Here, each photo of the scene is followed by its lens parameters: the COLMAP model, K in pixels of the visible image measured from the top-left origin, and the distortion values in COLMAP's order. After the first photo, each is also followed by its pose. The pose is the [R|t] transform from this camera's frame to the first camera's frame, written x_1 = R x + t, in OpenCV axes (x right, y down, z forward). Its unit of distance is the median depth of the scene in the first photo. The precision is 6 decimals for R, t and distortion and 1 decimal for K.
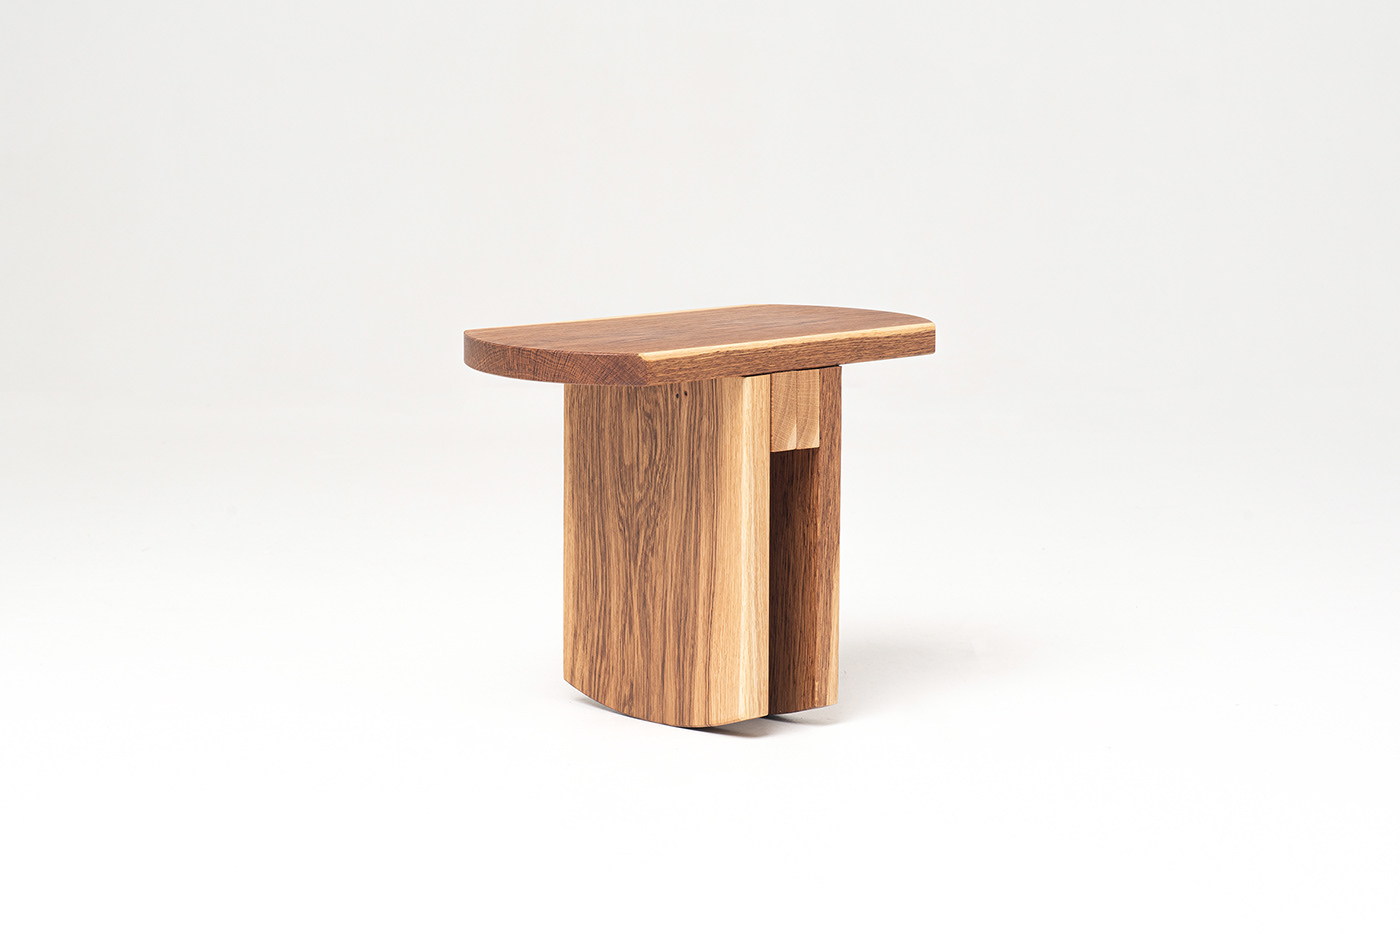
lens RADIAL K [[4014.3, 0, 700.0], [0, 4014.3, 465.6], [0, 0, 1]] dist [-0.026853, 0.000000]
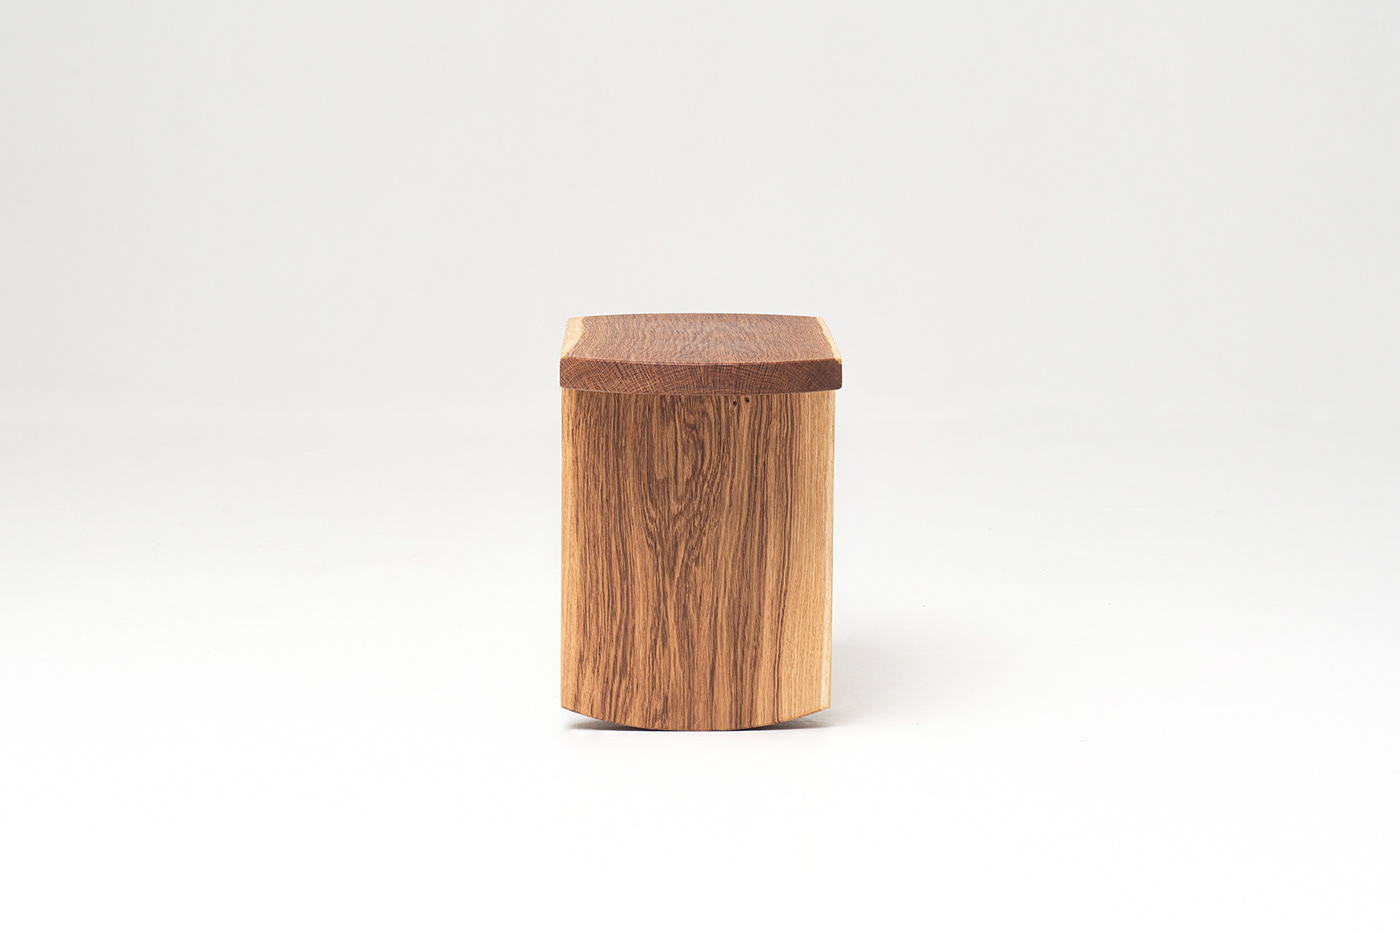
lens RADIAL K [[4014.3, 0, 700.0], [0, 4014.3, 468.6], [0, 0, 1]] dist [-0.026853, 0.000000]
pose [[0.693578, -0.099759, 0.713441, -0.724506], [0.103428, 0.993894, 0.038426, -0.040179], [-0.712918, 0.047138, 0.699661, 0.293007]]
